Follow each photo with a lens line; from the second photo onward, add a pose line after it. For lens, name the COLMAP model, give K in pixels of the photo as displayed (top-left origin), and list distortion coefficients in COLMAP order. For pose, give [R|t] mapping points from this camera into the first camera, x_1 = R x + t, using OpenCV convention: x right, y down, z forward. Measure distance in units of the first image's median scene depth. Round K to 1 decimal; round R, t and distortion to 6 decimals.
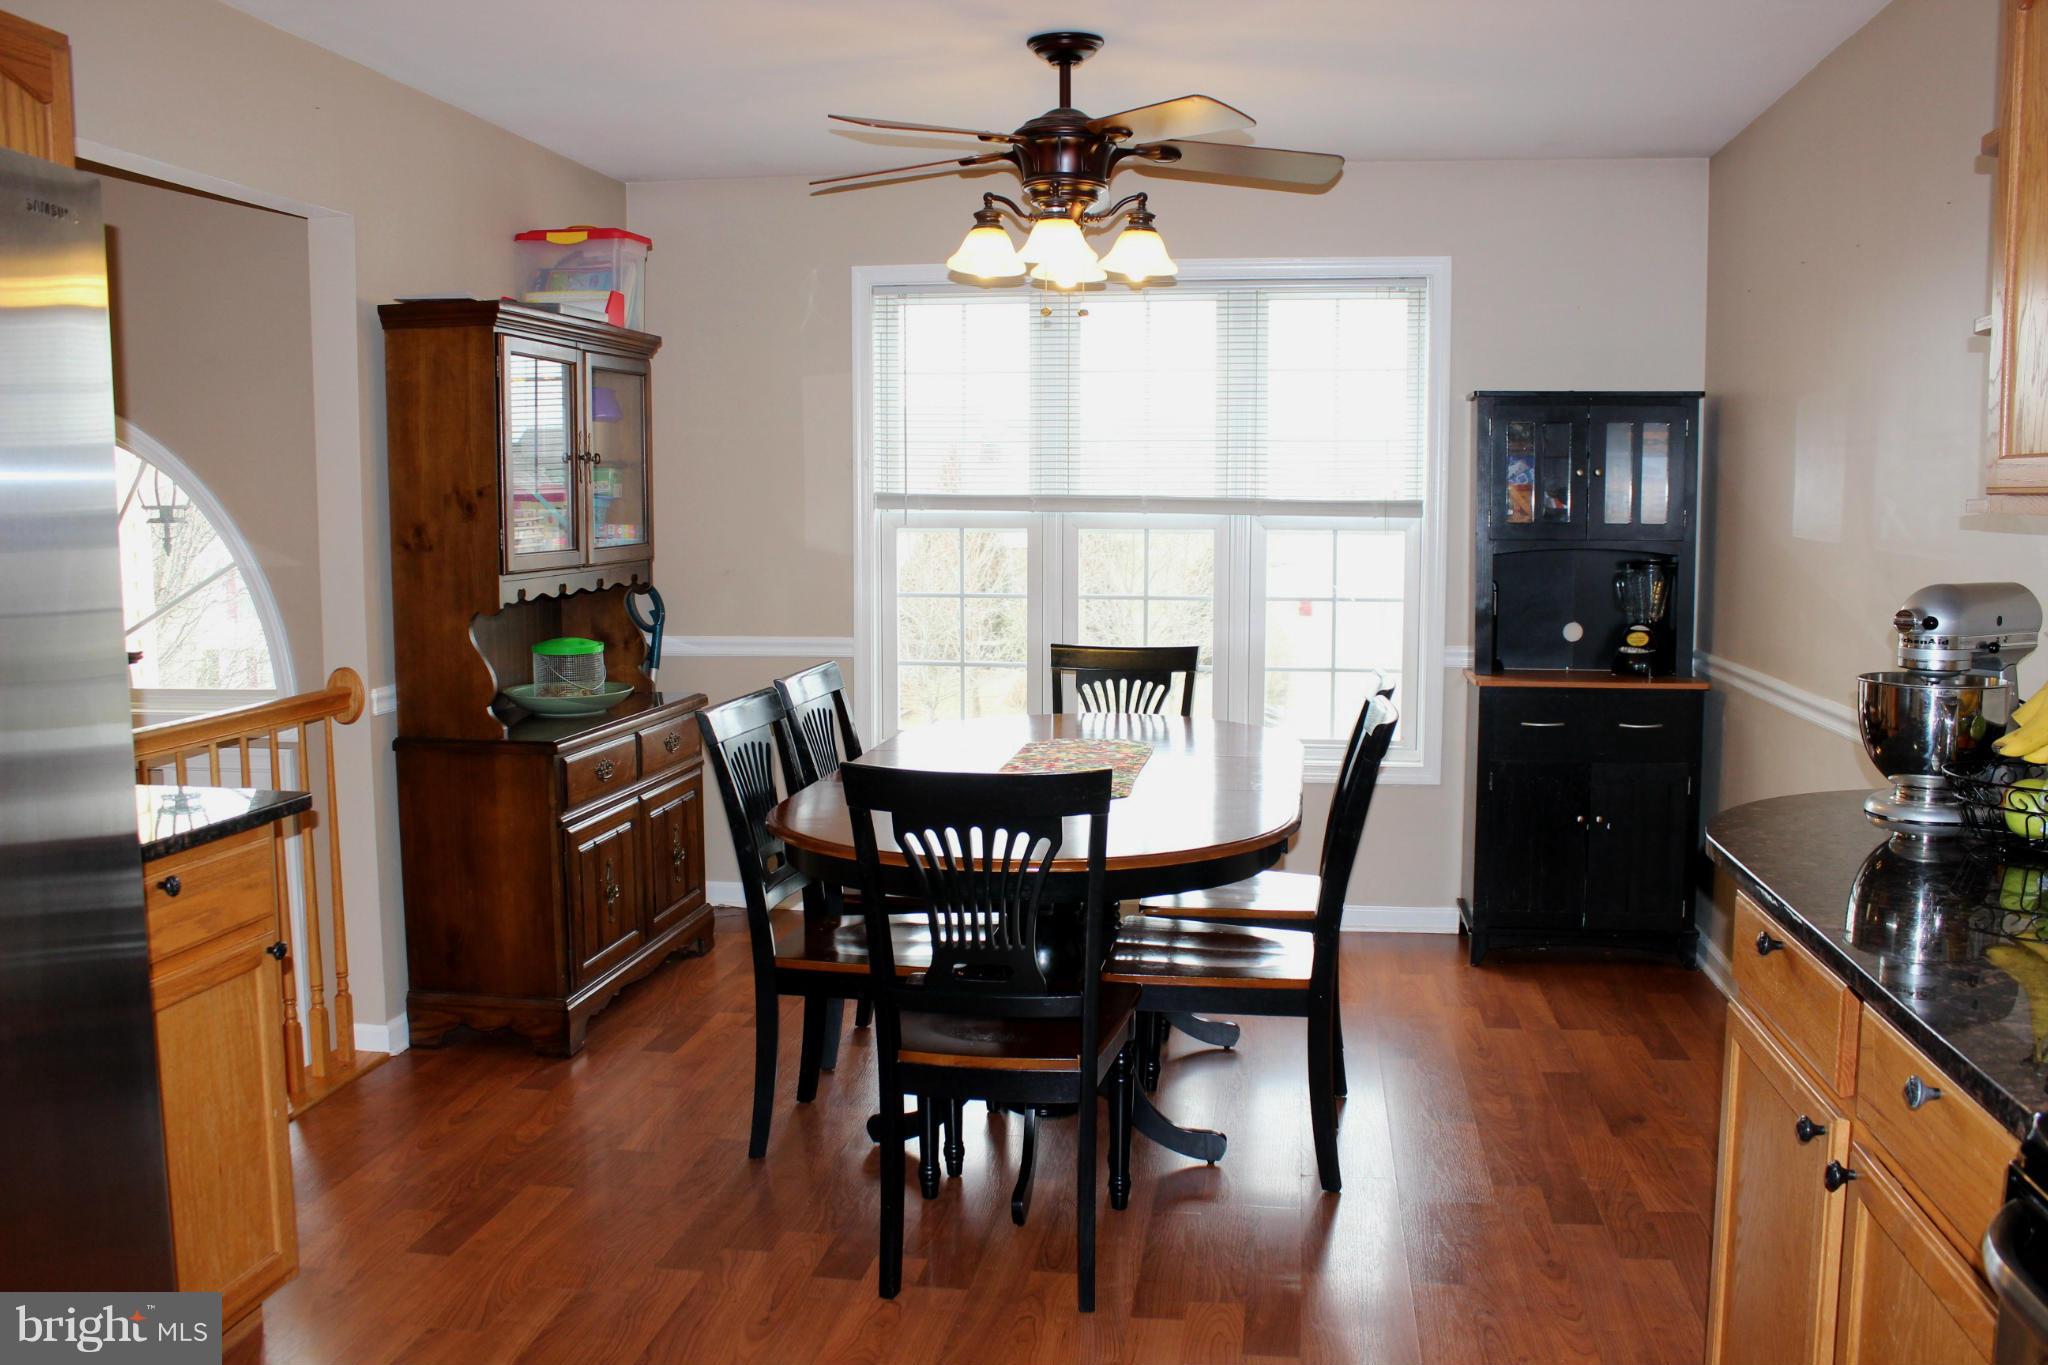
lens RADIAL K [[1717.1, 0, 1024.0], [0, 1717.1, 682.5], [0, 0, 1]] dist [-0.164887, 0.147702]
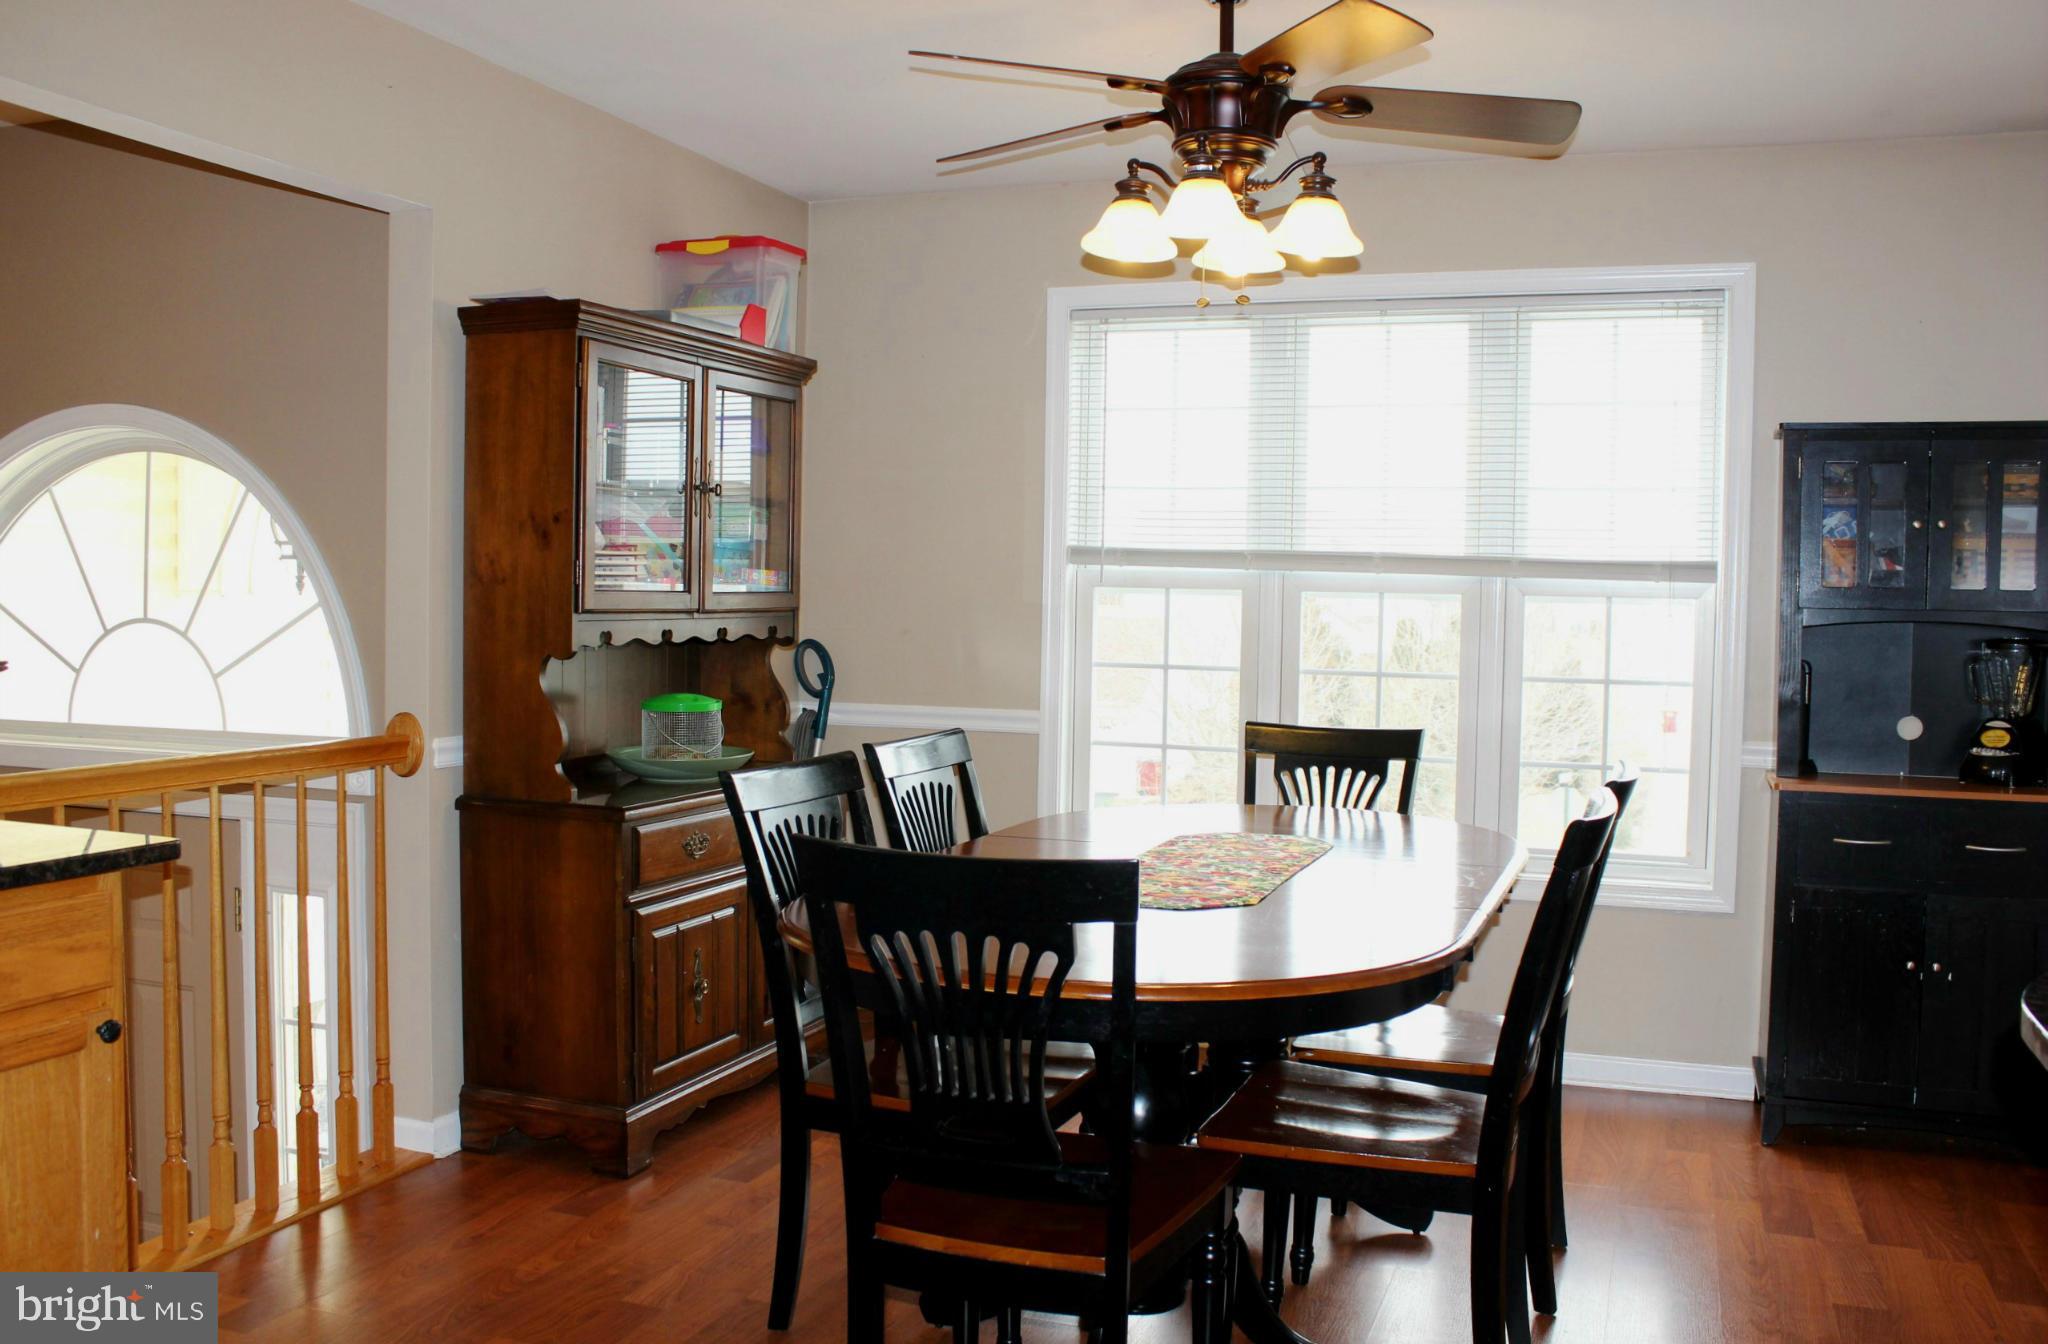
lens RADIAL K [[1735.2, 0, 1027.6], [0, 1735.2, 679.4], [0, 0, 1]] dist [-0.163188, 0.139569]
pose [[0.979003, 0.027958, -0.201921, 0.094217], [-0.040489, 0.997484, -0.058195, 0.012054], [0.199786, 0.065148, 0.977671, 0.178634]]
